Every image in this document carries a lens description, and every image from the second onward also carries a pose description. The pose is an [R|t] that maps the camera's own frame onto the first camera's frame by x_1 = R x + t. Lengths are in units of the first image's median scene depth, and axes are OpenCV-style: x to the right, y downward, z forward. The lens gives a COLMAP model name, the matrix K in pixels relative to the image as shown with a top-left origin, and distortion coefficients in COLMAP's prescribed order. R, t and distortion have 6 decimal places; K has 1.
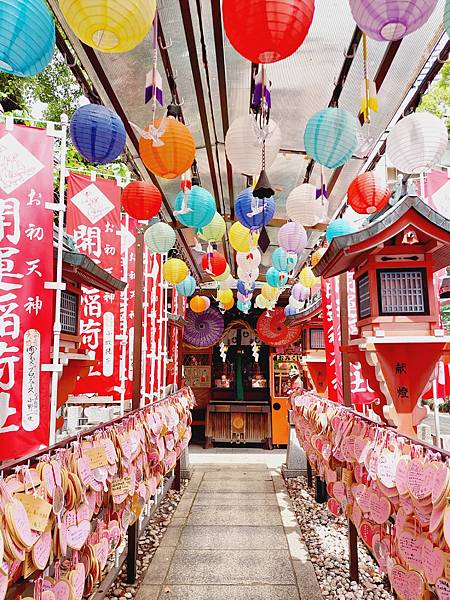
lens RADIAL K [[436.0, 0, 224.7], [0, 436.0, 298.3], [0, 0, 1]] dist [-0.010585, -0.008192]
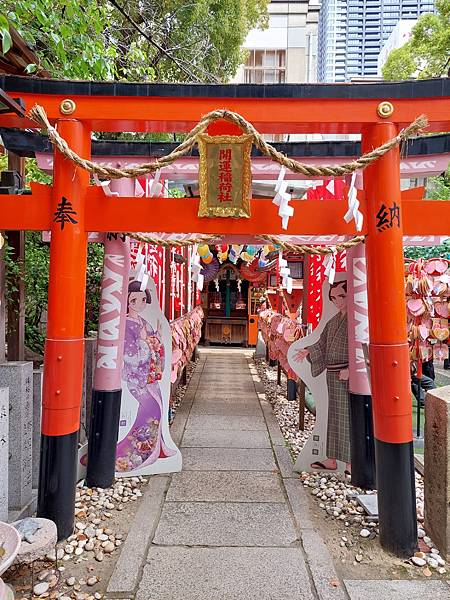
lens RADIAL K [[436.0, 0, 224.3], [0, 436.0, 299.0], [0, 0, 1]] dist [-0.010585, -0.008192]
pose [[0.998882, 0.024455, 0.040460, -0.042341], [-0.030873, 0.985559, 0.166495, -0.081167], [-0.035804, -0.167558, 0.985212, -0.503001]]
